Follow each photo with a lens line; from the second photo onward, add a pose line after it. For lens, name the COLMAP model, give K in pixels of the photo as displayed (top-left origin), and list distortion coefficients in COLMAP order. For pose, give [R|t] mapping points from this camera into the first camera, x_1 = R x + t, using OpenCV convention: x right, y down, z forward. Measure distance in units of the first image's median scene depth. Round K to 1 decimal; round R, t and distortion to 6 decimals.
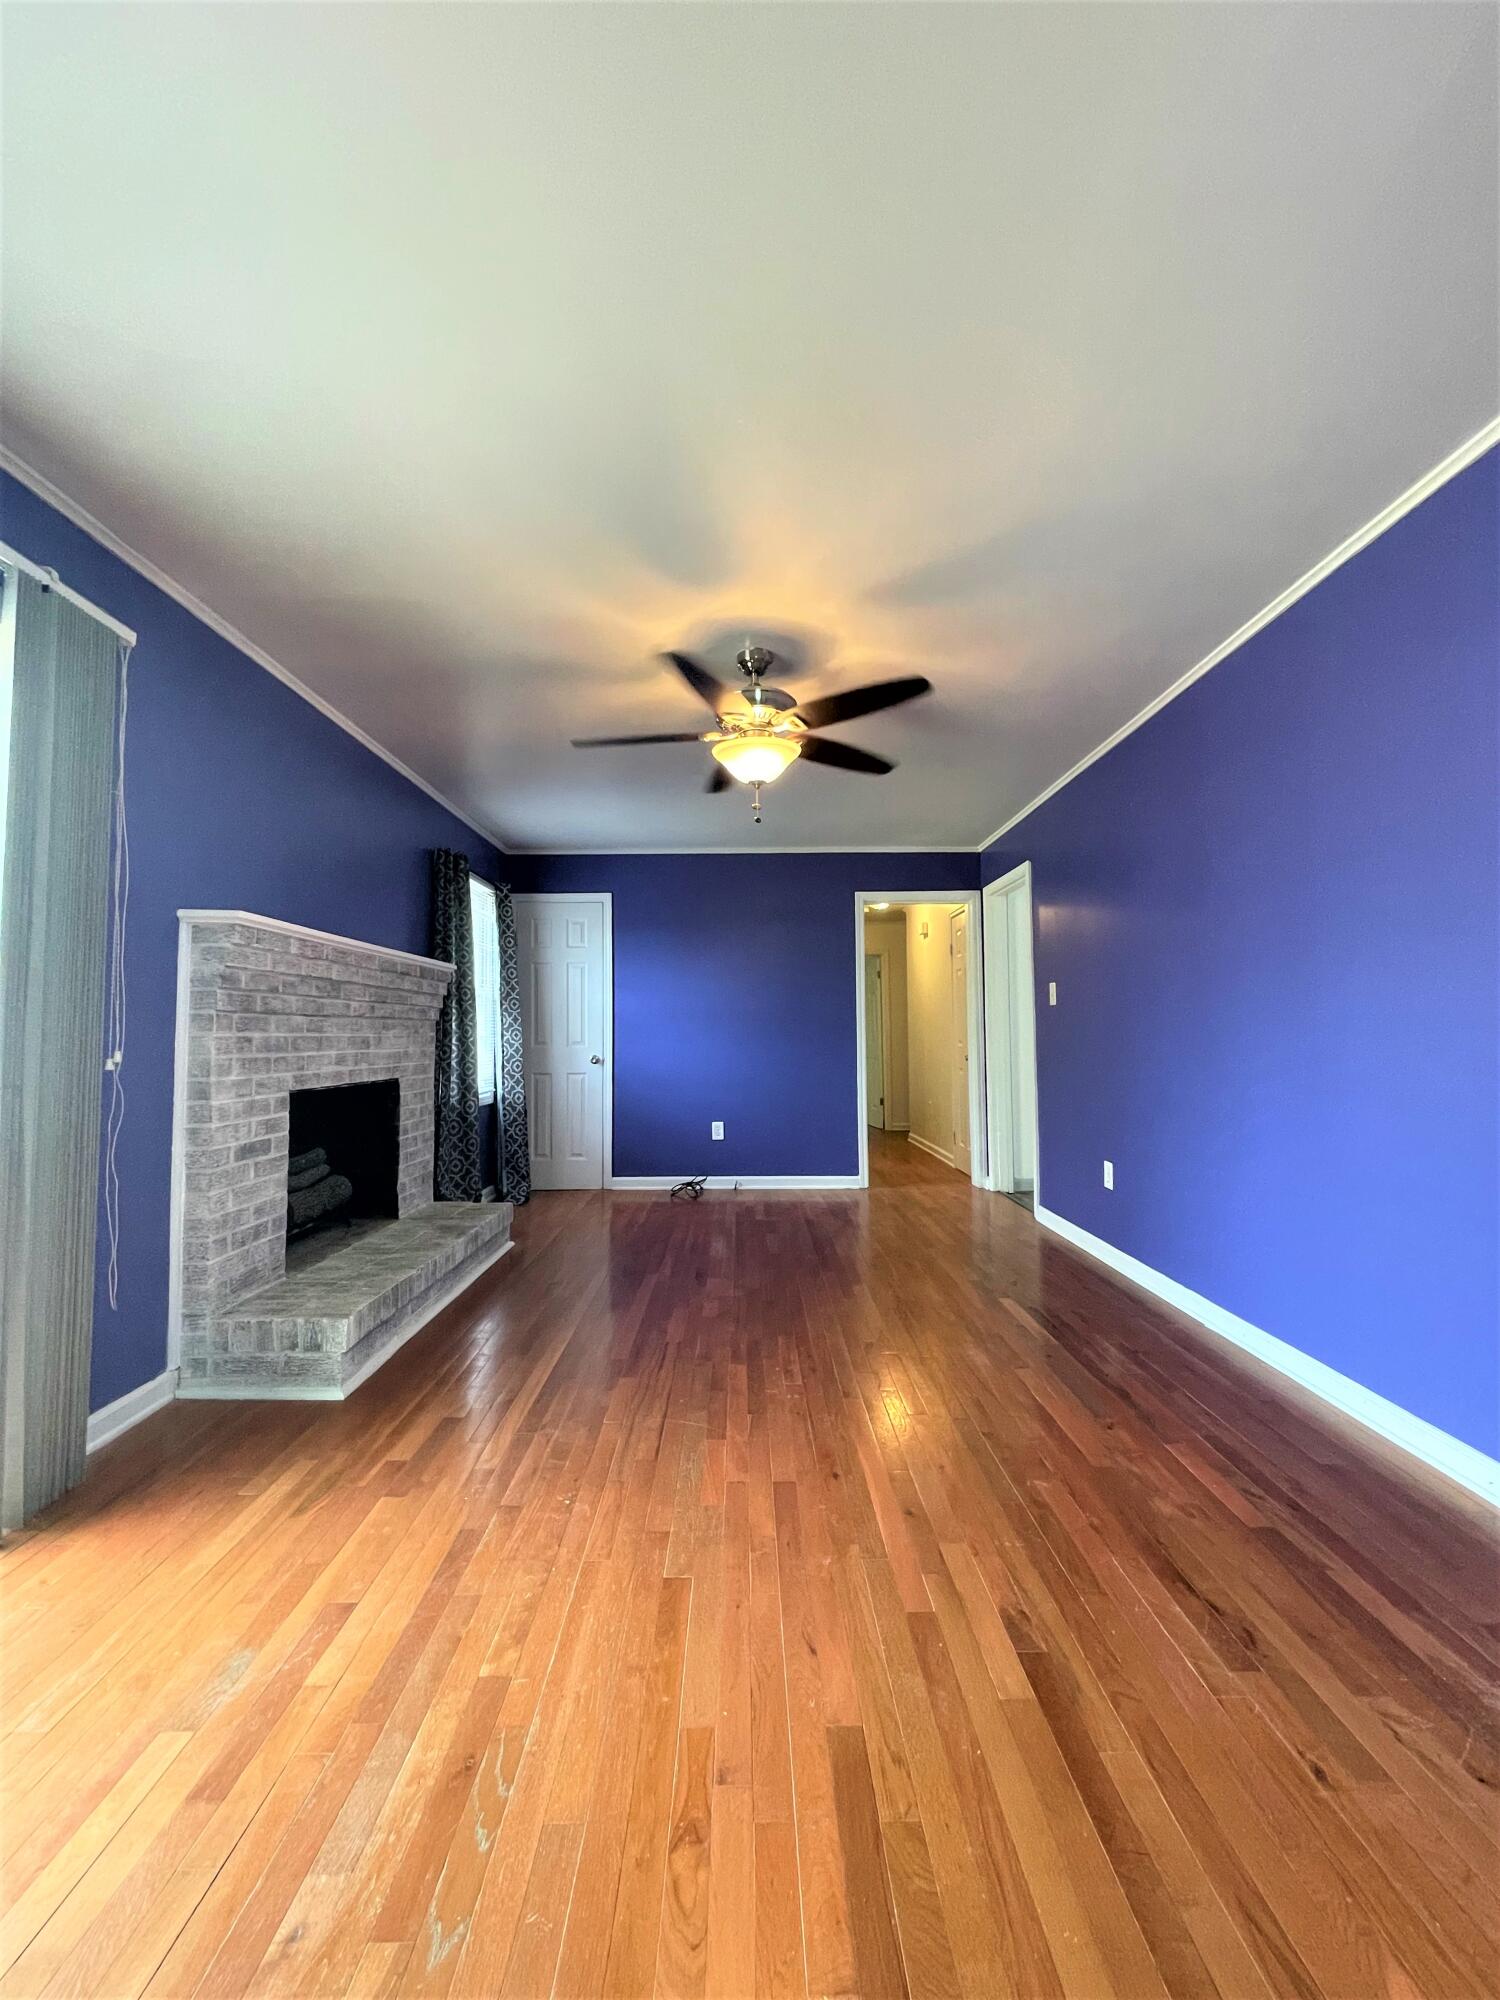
lens RADIAL K [[805.4, 0, 745.4], [0, 805.4, 992.4], [0, 0, 1]] dist [-0.004157, 0.001693]
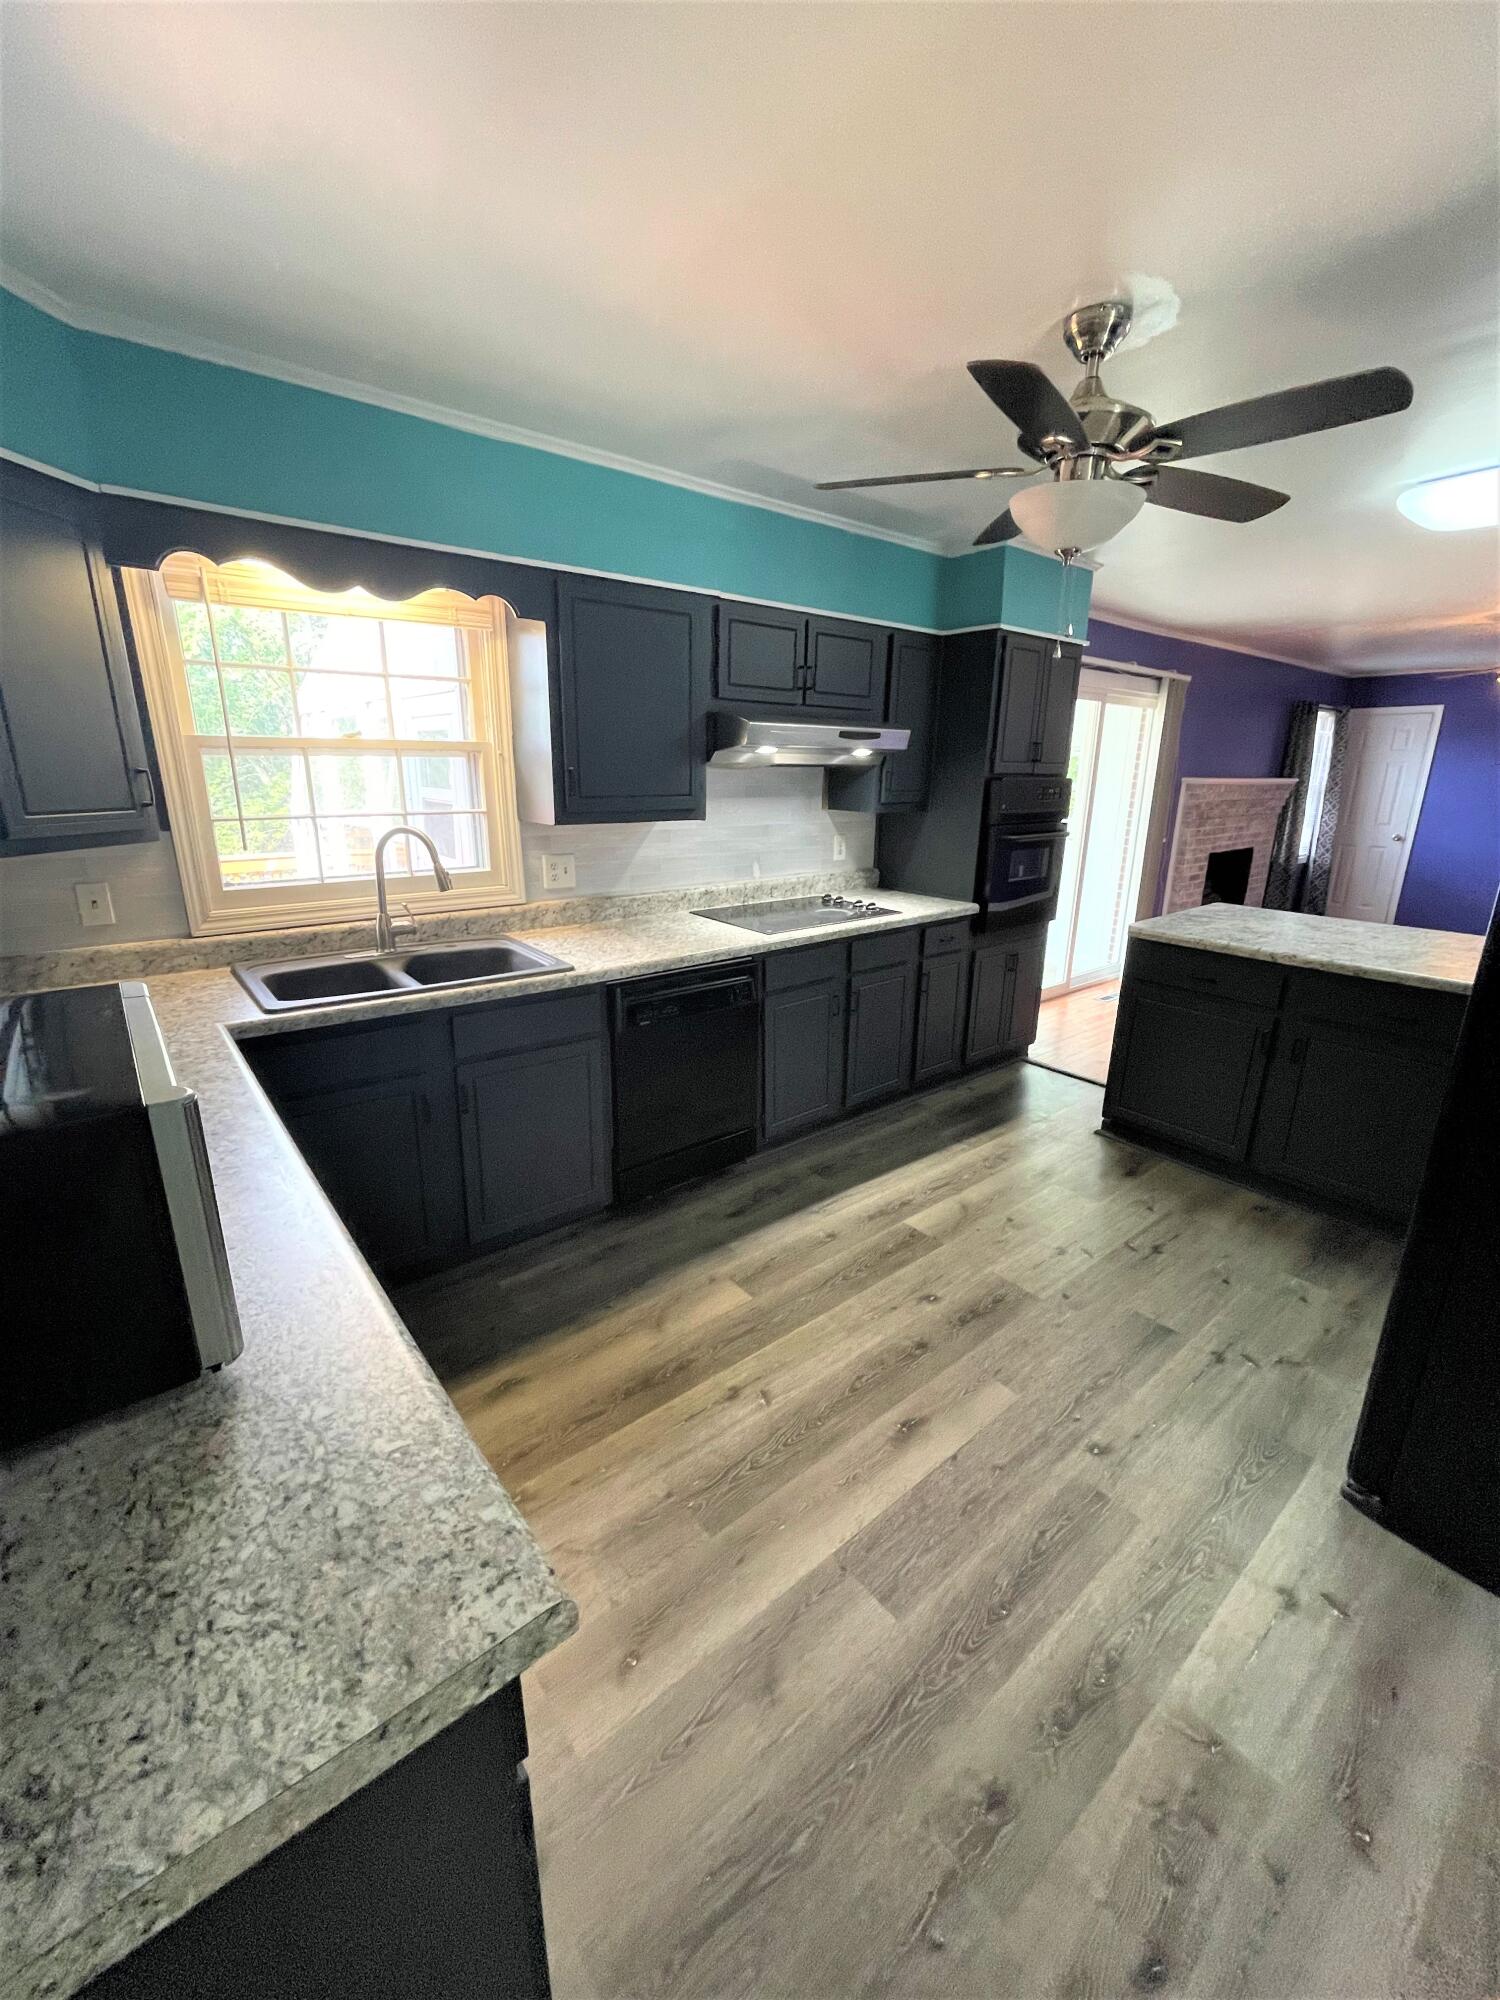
lens RADIAL K [[805.4, 0, 751.3], [0, 805.4, 989.7], [0, 0, 1]] dist [-0.004157, 0.001693]
pose [[0.630189, 0.227139, -0.742475, 0.430890], [0.025443, 0.949699, 0.312129, -0.281386], [0.776024, -0.215591, 0.592711, -1.587341]]
